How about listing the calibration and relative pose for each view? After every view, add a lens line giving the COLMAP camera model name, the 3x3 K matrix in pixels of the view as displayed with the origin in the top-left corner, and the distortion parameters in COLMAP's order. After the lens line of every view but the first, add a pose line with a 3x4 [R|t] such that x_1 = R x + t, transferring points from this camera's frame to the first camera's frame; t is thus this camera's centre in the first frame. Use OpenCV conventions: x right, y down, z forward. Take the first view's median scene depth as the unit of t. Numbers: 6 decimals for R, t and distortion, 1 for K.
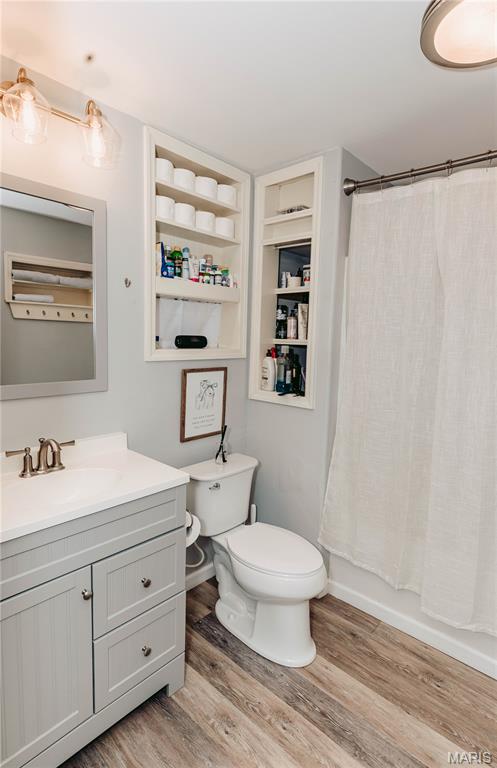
lens RADIAL K [[402.1, 0, 247.5], [0, 402.1, 379.4], [0, 0, 1]] dist [-0.000993, -0.001078]
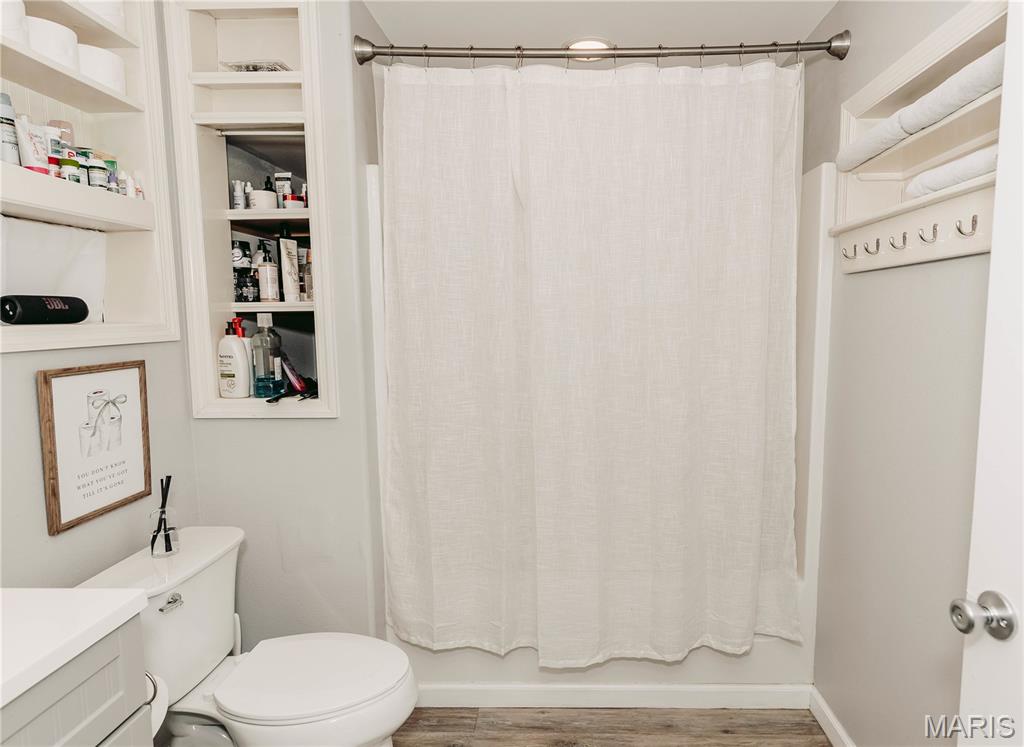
lens RADIAL K [[580.3, 0, 574.3], [0, 580.3, 375.6], [0, 0, 1]] dist [-0.002398, 0.000383]
pose [[0.741352, -0.101910, 0.663333, -0.140311], [0.097472, 0.994273, 0.043817, 0.009271], [-0.664000, 0.032173, 0.747040, 0.128987]]
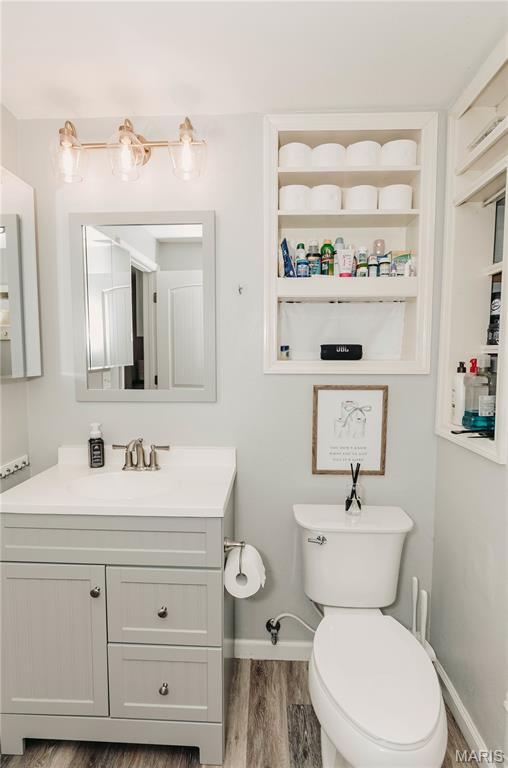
lens RADIAL K [[401.3, 0, 254.5], [0, 401.3, 379.6], [0, 0, 1]] dist [0.001252, -0.000112]
pose [[0.636576, 0.030600, -0.770607, 0.377305], [-0.067094, 0.997621, -0.015810, -0.014241], [0.768290, 0.061767, 0.637115, 0.363094]]
